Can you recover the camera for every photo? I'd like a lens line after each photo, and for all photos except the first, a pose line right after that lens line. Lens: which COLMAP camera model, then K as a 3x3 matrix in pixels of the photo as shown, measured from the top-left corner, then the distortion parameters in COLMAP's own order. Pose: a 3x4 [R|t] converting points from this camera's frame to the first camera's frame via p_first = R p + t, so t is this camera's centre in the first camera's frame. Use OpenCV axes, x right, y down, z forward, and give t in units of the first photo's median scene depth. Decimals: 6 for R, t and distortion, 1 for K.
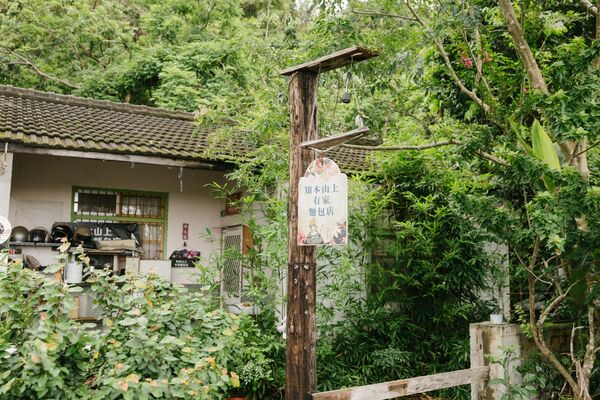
lens RADIAL K [[563.5, 0, 300.0], [0, 563.5, 200.0], [0, 0, 1]] dist [-0.011417, -0.002261]
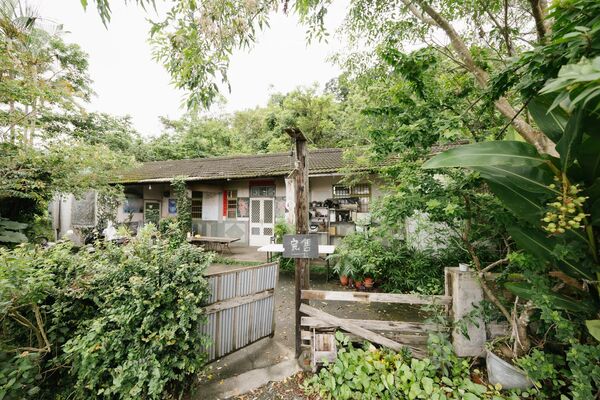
lens RADIAL K [[226.2, 0, 300.0], [0, 226.2, 200.0], [0, 0, 1]] dist [-0.000669, -0.000012]
pose [[0.708736, -0.032424, -0.704728, 0.236421], [0.092939, 0.994528, 0.047710, -0.018025], [0.699325, -0.099311, 0.707872, 0.143919]]
